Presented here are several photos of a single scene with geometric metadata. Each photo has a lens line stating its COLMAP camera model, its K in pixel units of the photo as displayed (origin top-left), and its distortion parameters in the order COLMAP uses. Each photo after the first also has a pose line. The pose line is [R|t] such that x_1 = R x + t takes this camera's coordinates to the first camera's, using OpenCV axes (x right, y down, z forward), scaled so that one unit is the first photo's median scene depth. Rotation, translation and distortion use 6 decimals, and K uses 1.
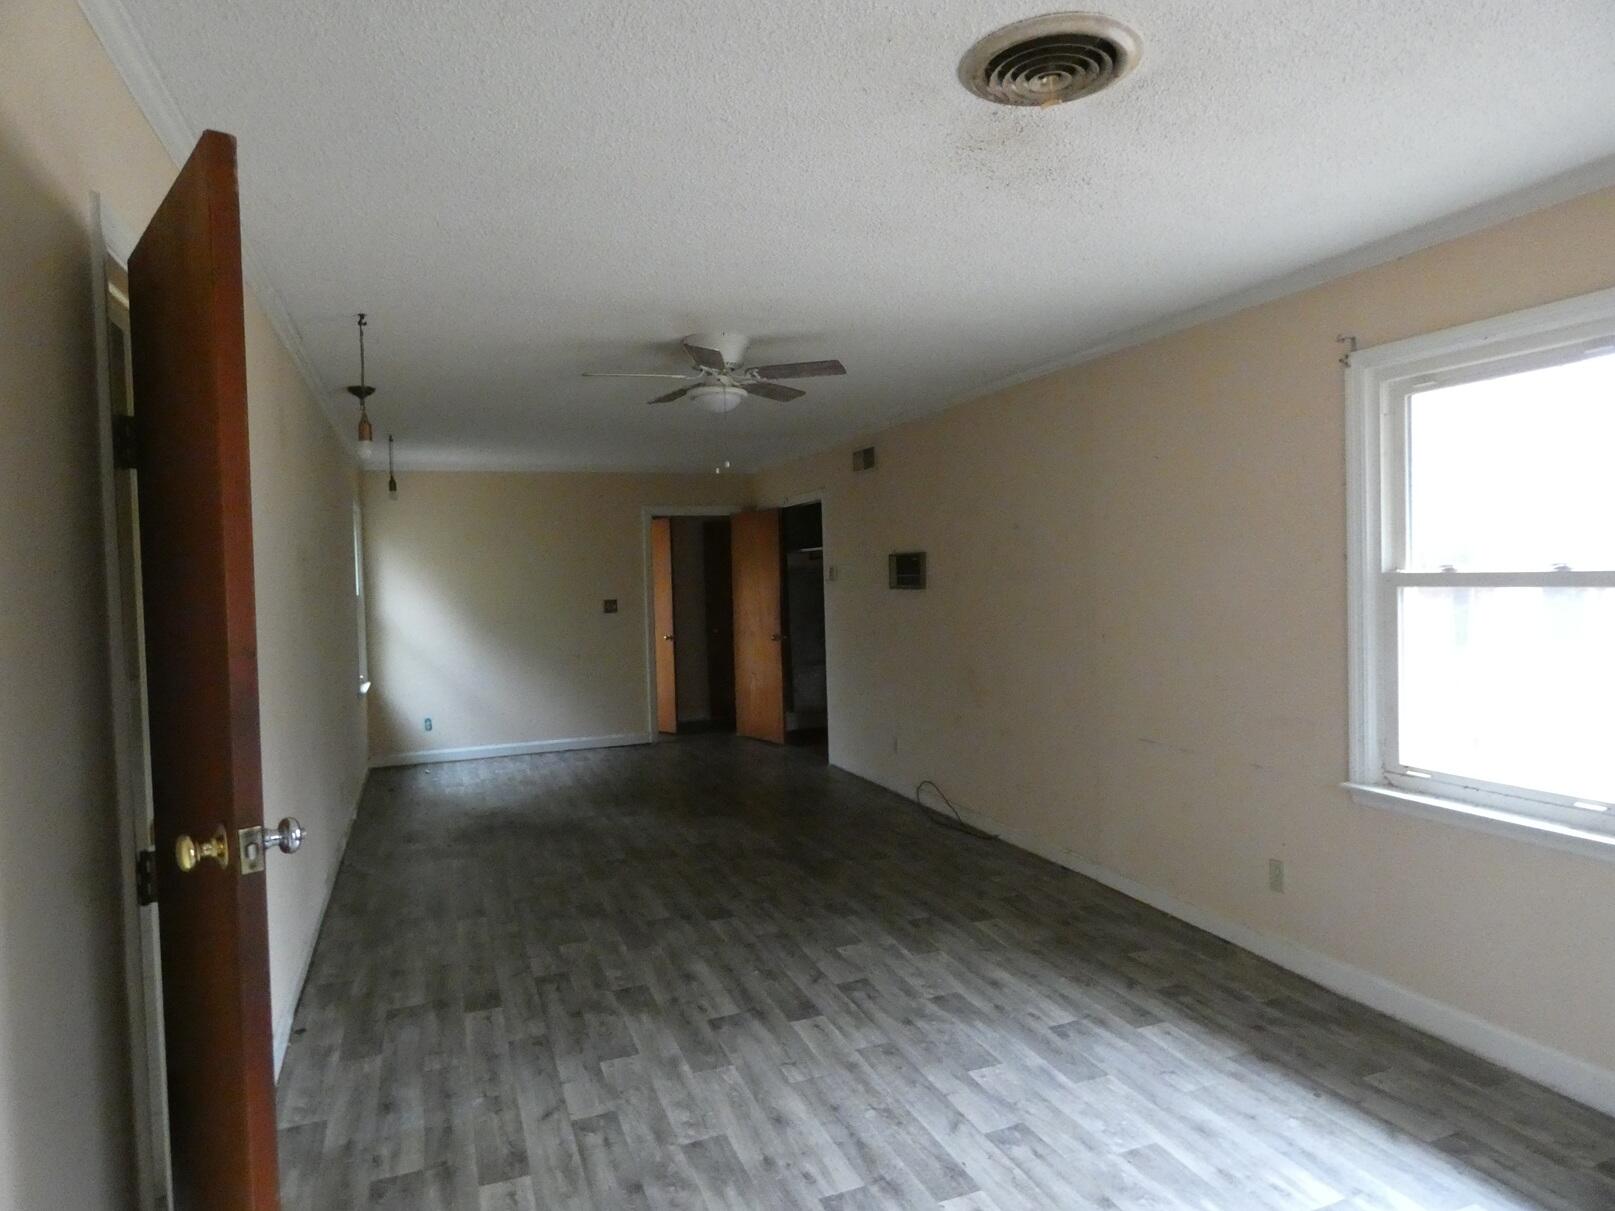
lens RADIAL K [[1001.4, 0, 802.7], [0, 1001.4, 604.4], [0, 0, 1]] dist [0.004037, 0.001364]
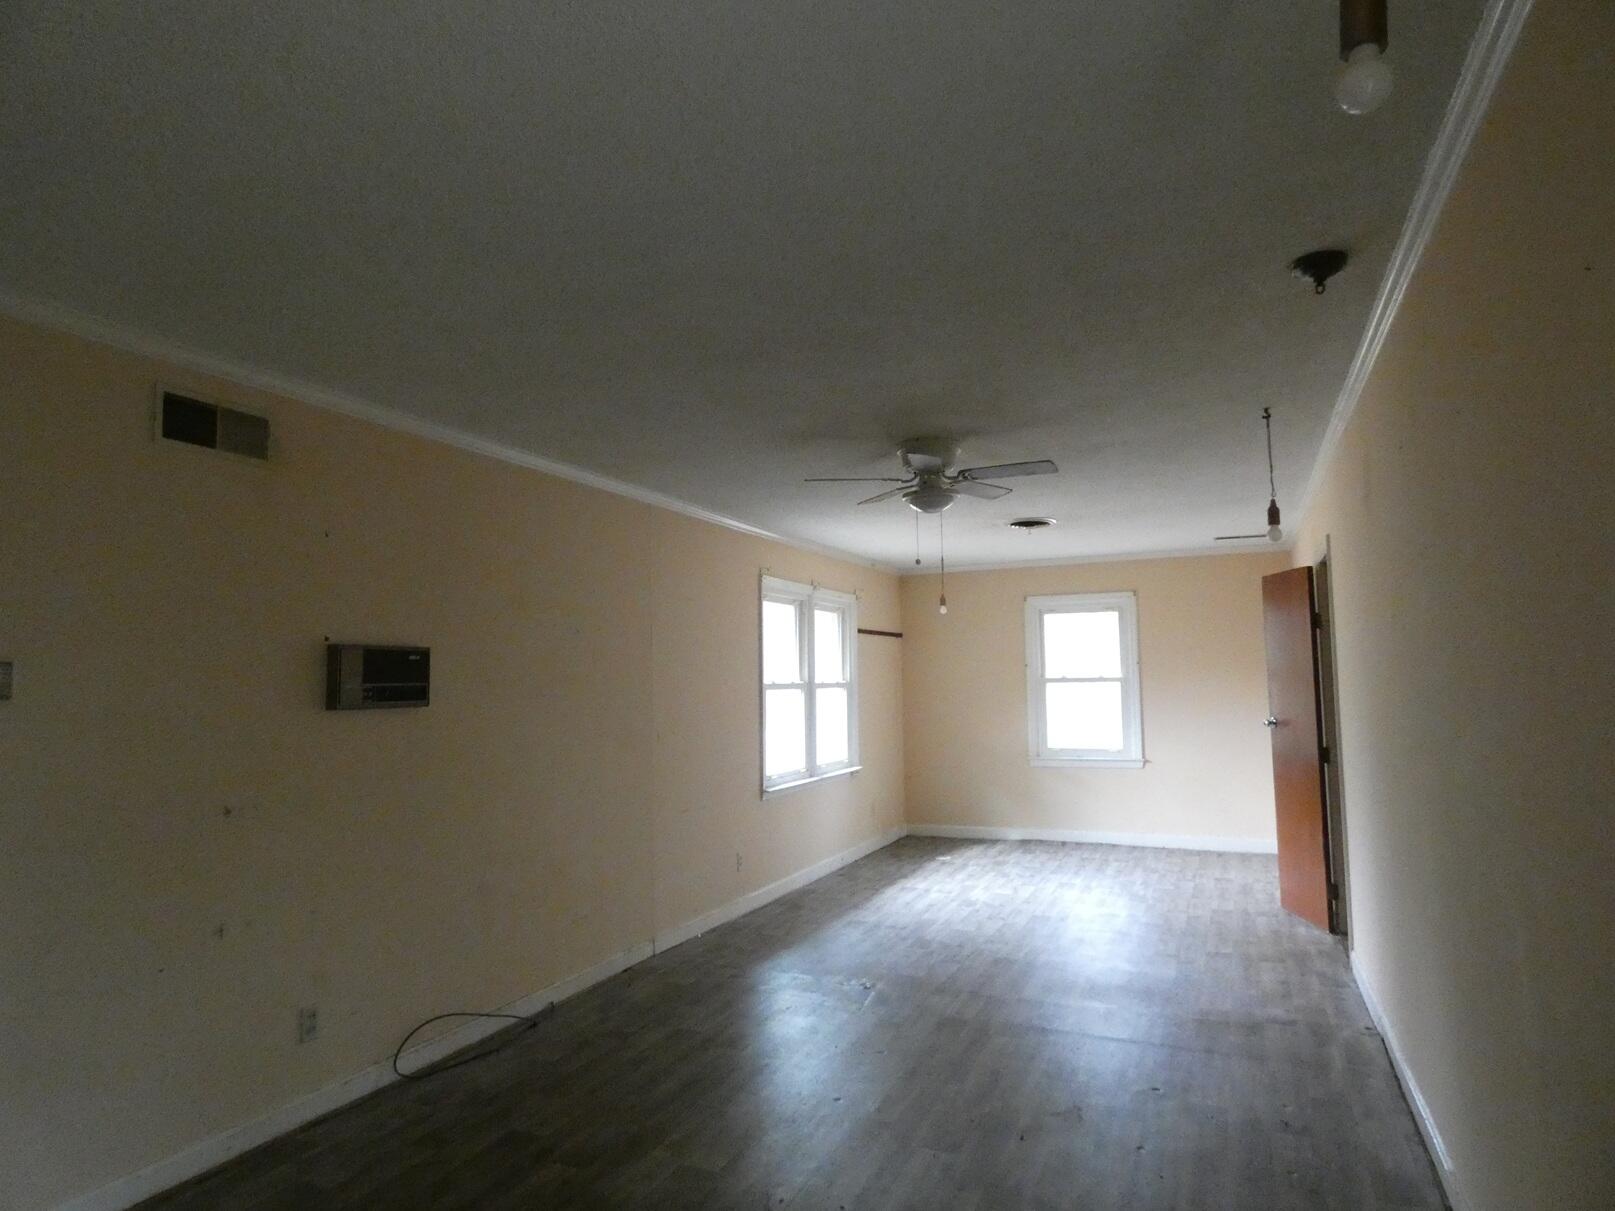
lens RADIAL K [[1001.4, 0, 802.7], [0, 1001.4, 604.4], [0, 0, 1]] dist [0.004037, 0.001364]
pose [[-0.723023, 0.089052, 0.685060, -0.386888], [0.051828, 0.995854, -0.074753, -0.015923], [-0.688877, -0.018543, -0.724641, 1.033319]]
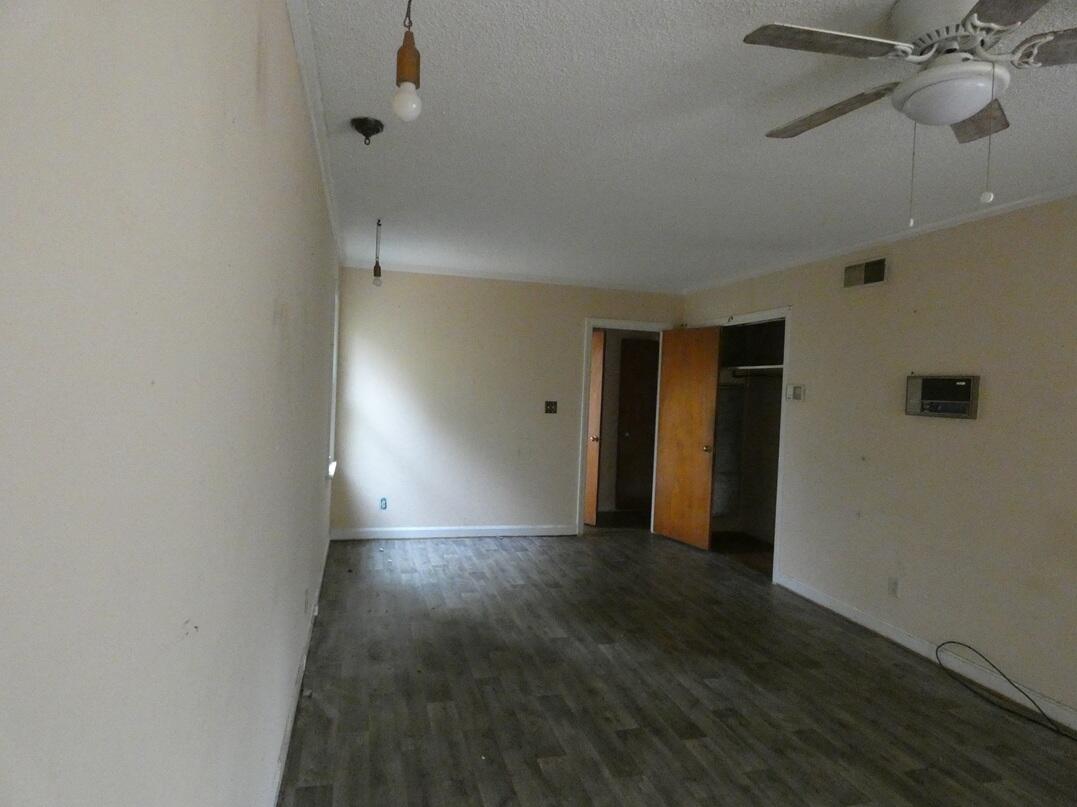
lens RADIAL K [[667.8, 0, 535.3], [0, 667.8, 402.8], [0, 0, 1]] dist [0.004037, 0.001364]
pose [[0.991963, 0.072522, -0.103679, -0.154160], [-0.073096, 0.997323, -0.001736, -0.000626], [0.103276, 0.009301, 0.994609, 0.316551]]
